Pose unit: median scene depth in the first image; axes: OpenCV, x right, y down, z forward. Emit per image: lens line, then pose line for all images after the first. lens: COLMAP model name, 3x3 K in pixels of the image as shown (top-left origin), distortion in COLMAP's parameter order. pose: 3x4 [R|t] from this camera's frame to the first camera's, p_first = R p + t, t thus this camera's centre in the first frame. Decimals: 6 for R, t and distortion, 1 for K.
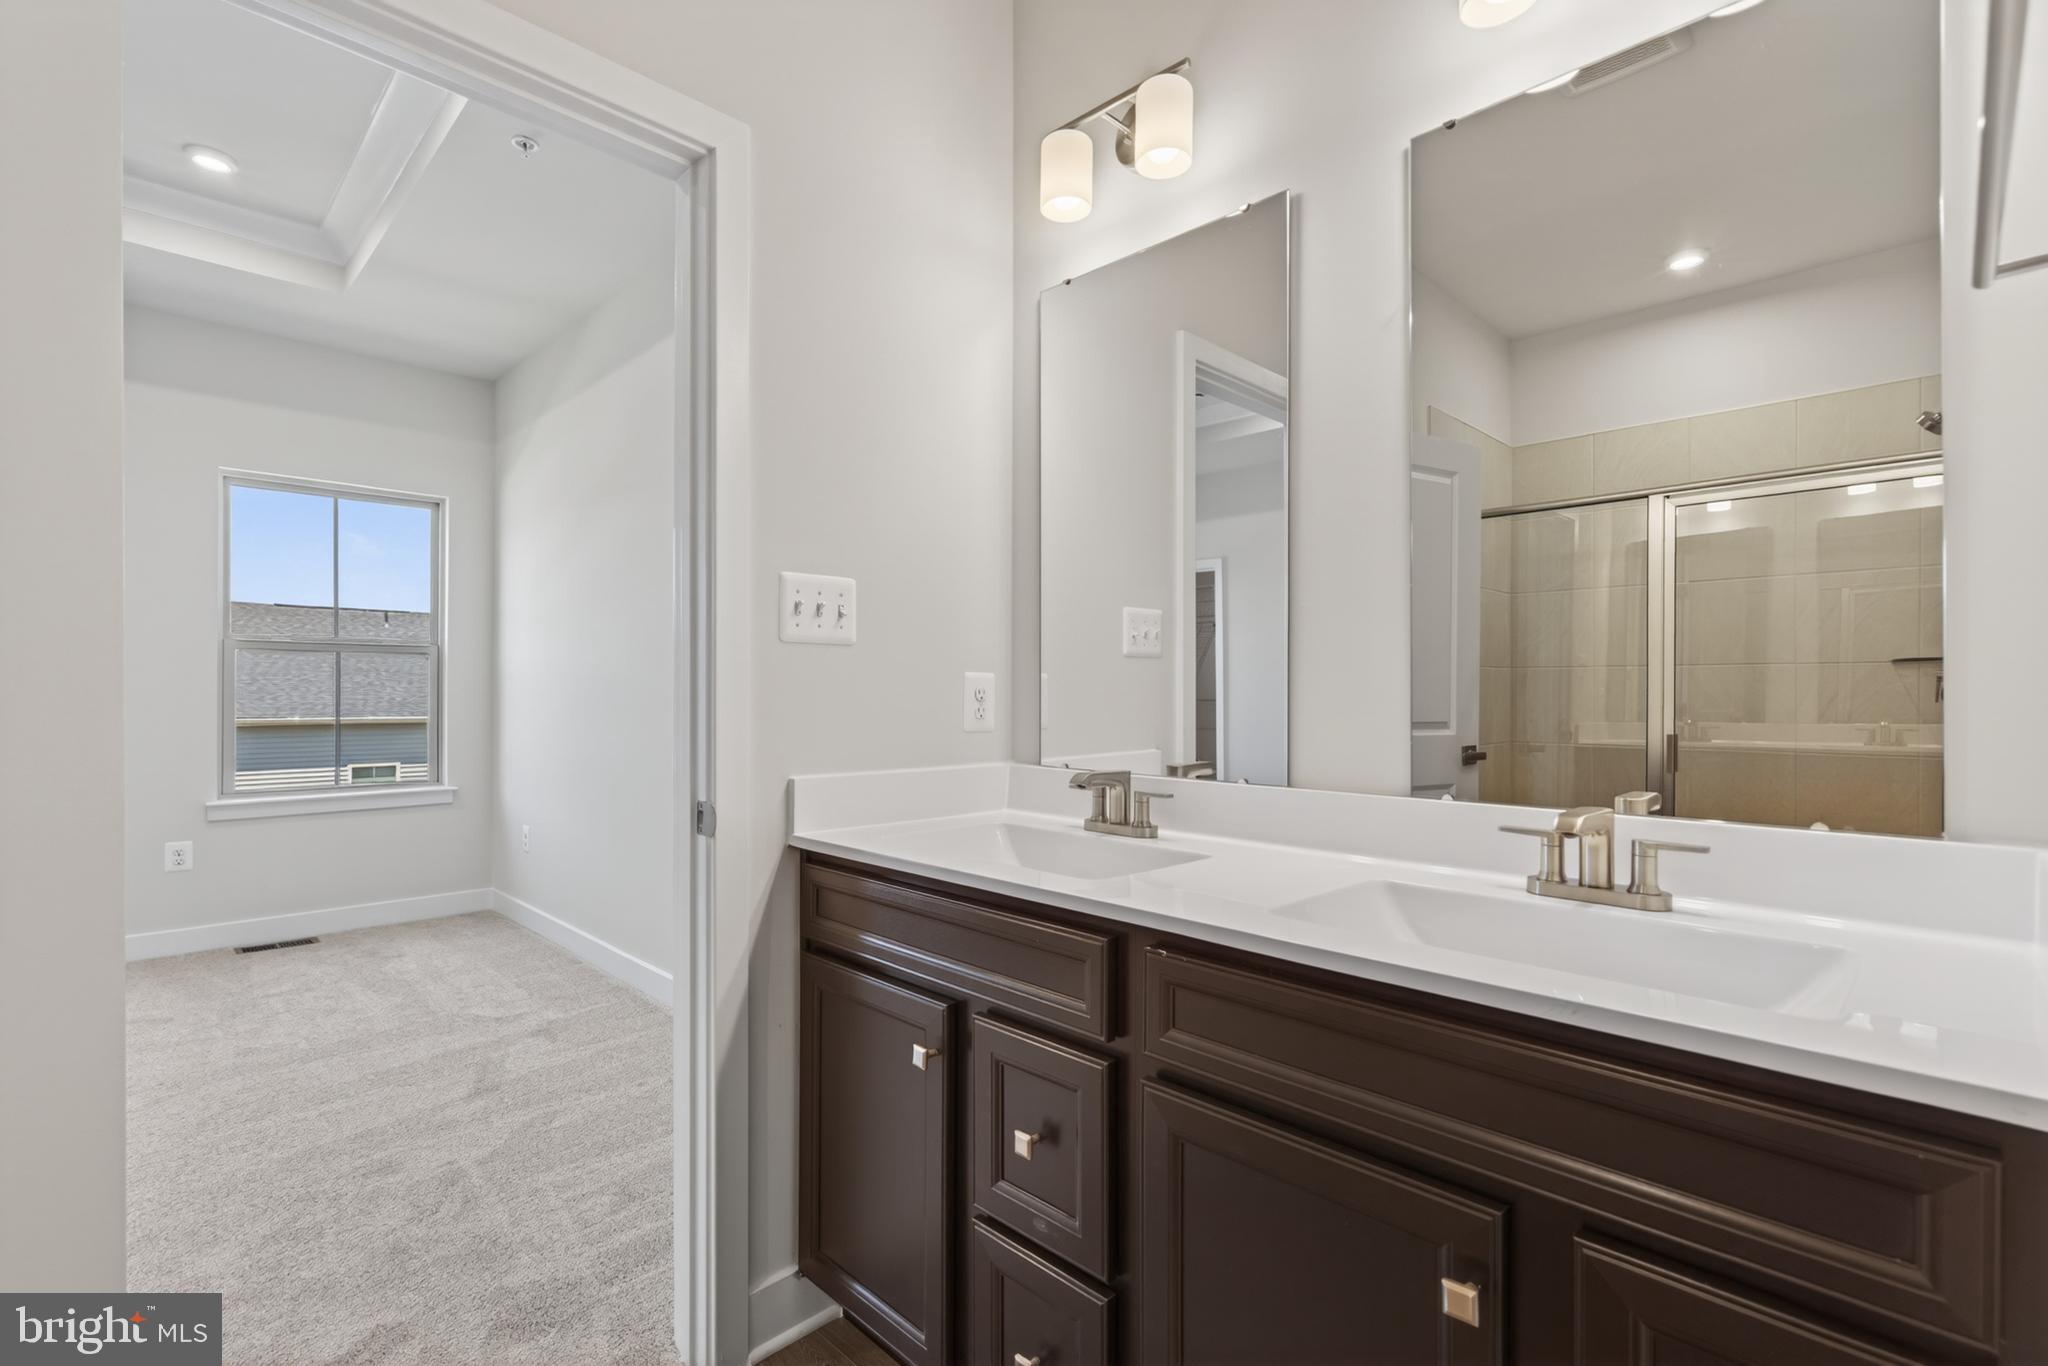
lens RADIAL K [[939.3, 0, 1008.2], [0, 939.3, 686.2], [0, 0, 1]] dist [0.004751, -0.001310]
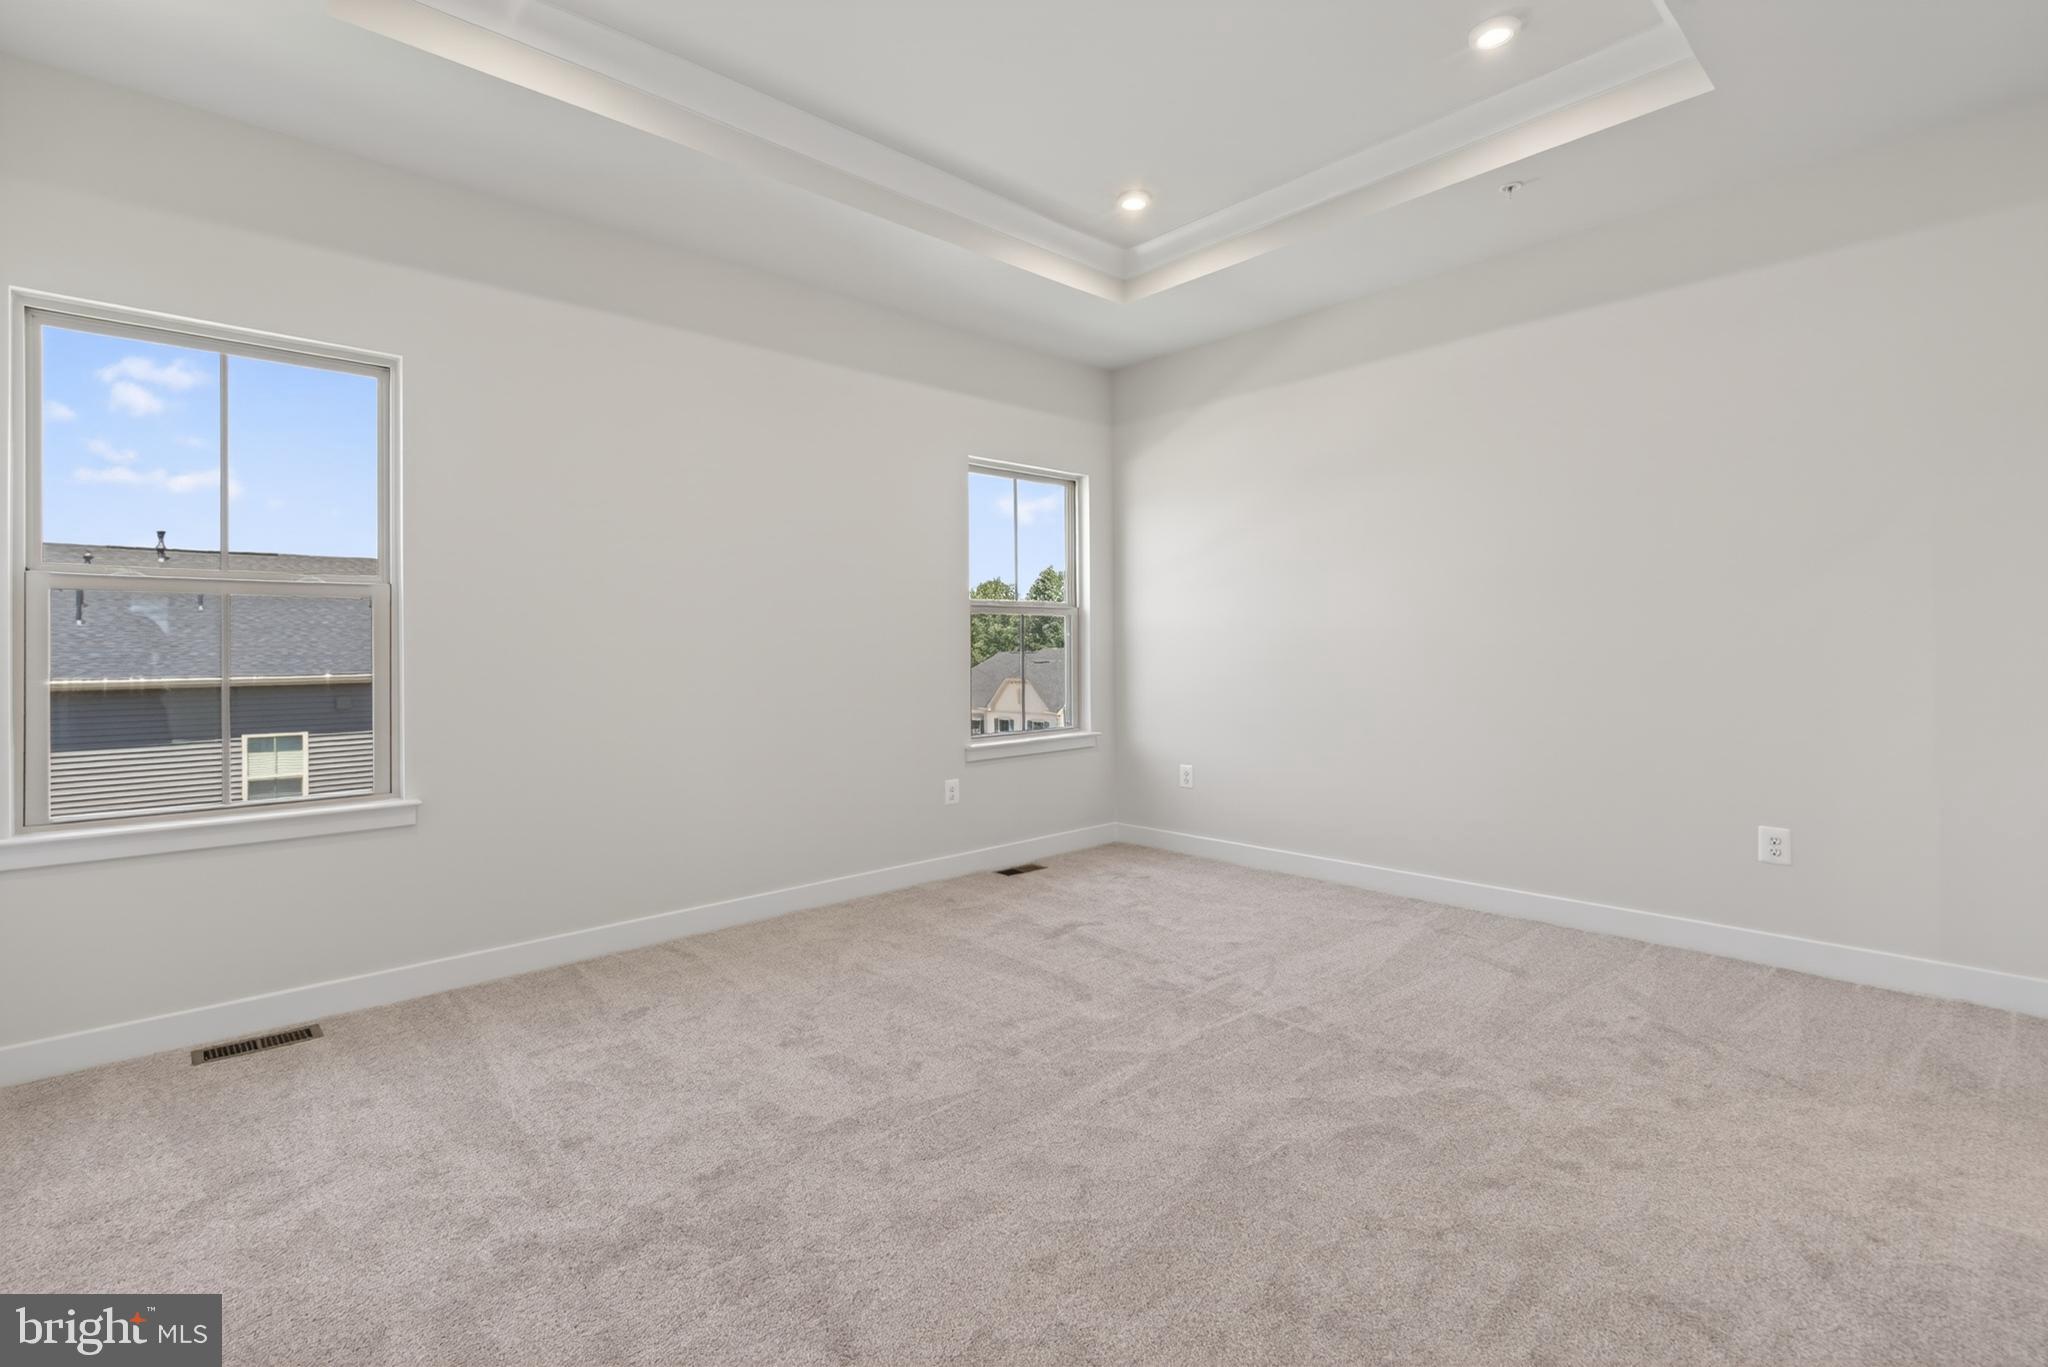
lens RADIAL K [[939.3, 0, 1013.9], [0, 939.3, 648.0], [0, 0, 1]] dist [0.004751, -0.001310]
pose [[0.999558, -0.013321, -0.026575, -0.759445], [0.013486, 0.999891, 0.006025, -0.002589], [0.026492, -0.006381, 0.999629, -0.148846]]
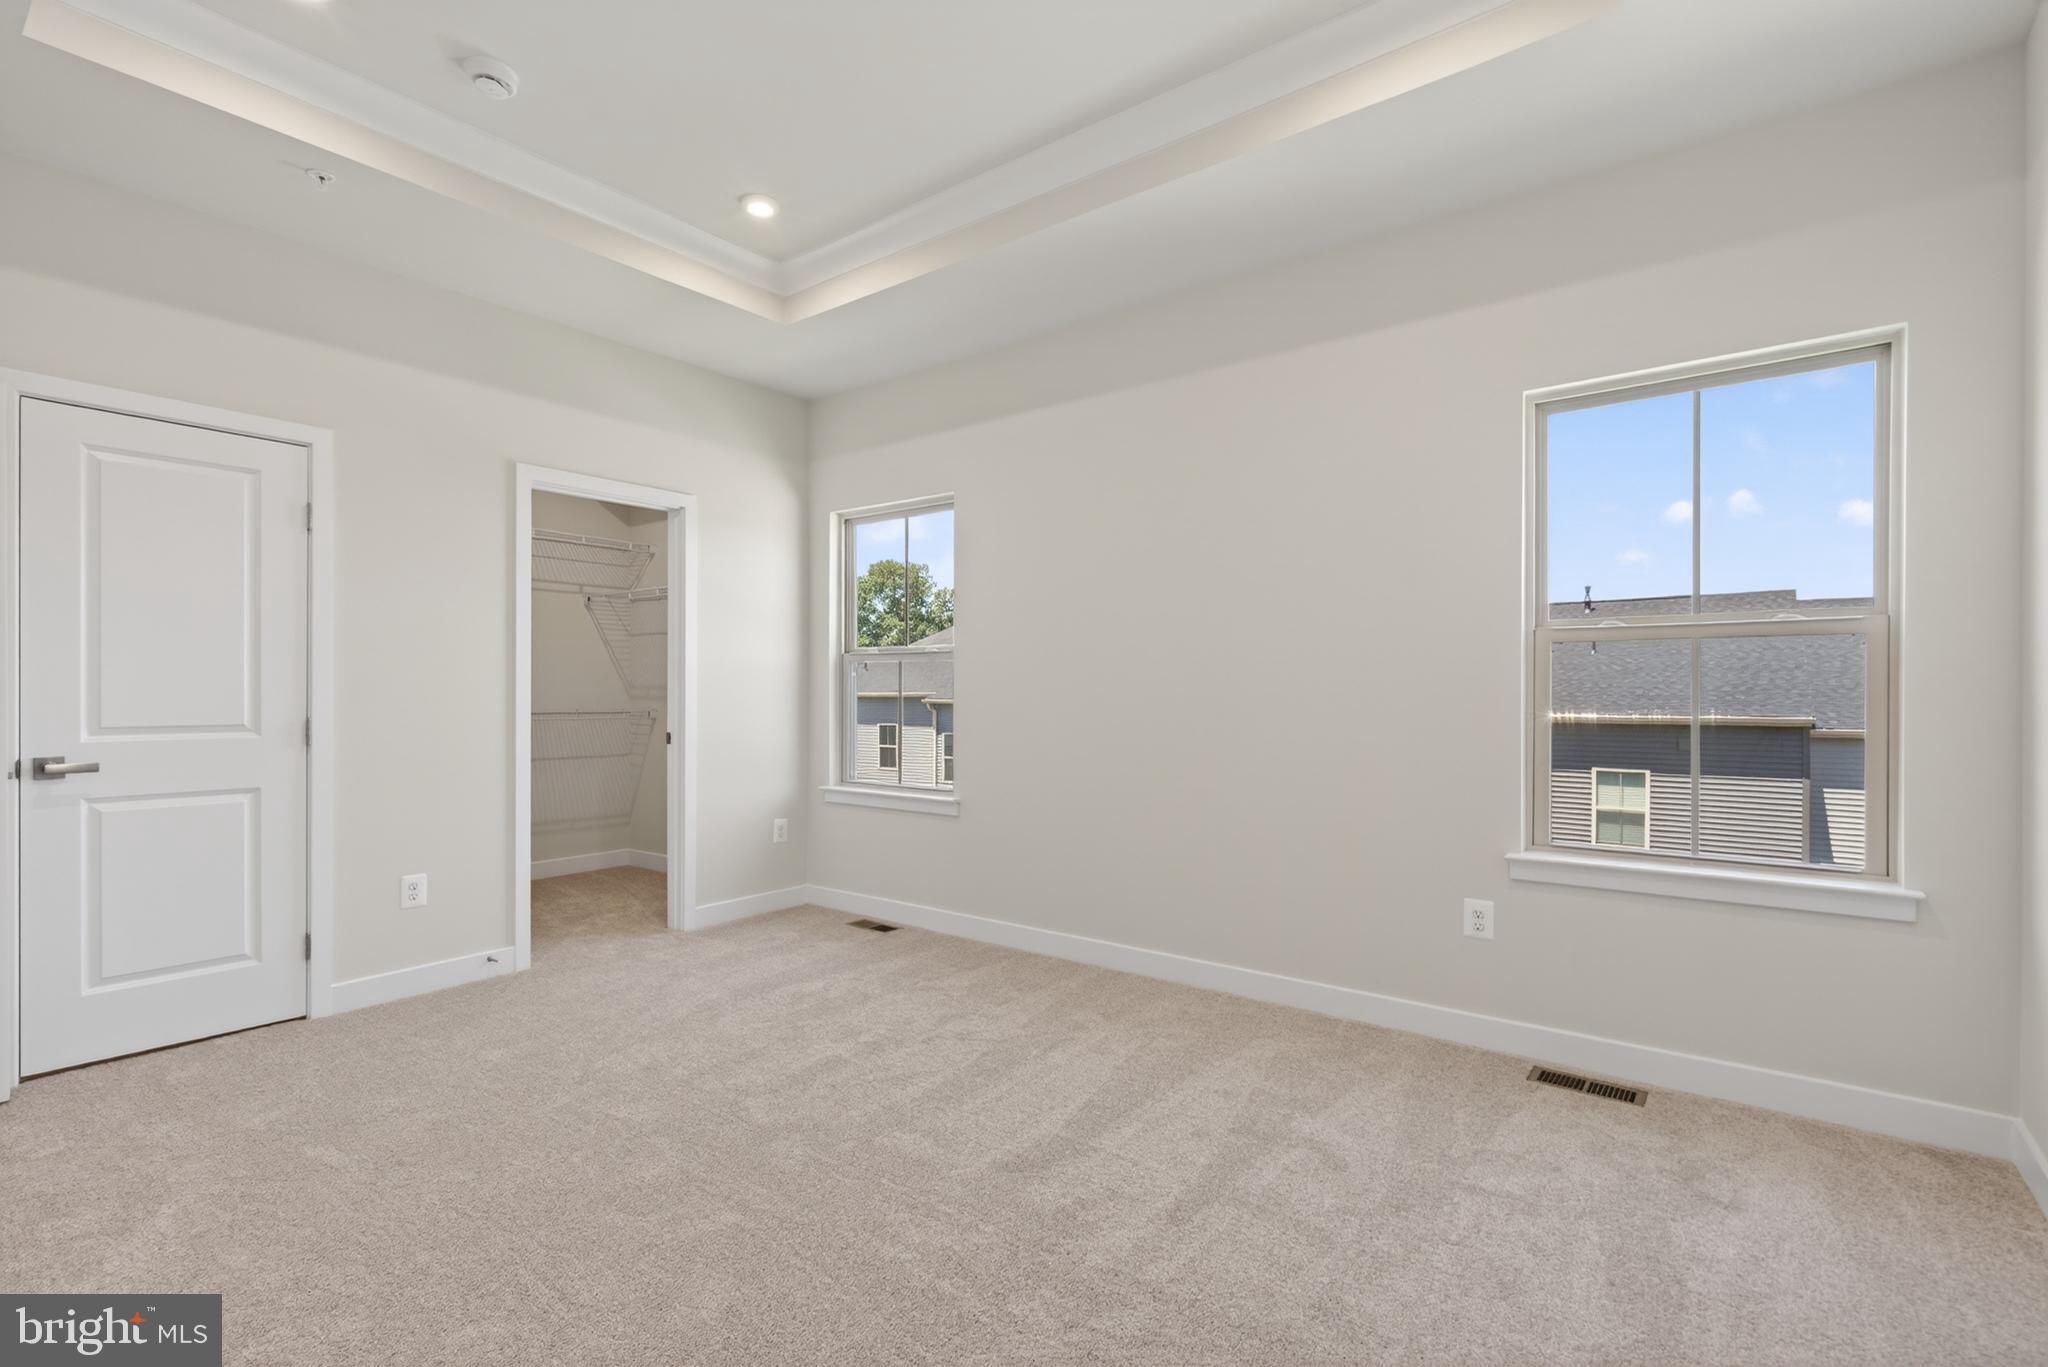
lens RADIAL K [[939.3, 0, 1027.8], [0, 939.3, 701.3], [0, 0, 1]] dist [0.004751, -0.001310]
pose [[0.136112, 0.004940, -0.990681, -0.175234], [0.004891, 0.999972, 0.005658, -0.001187], [0.990681, -0.005615, 0.136084, 0.528526]]
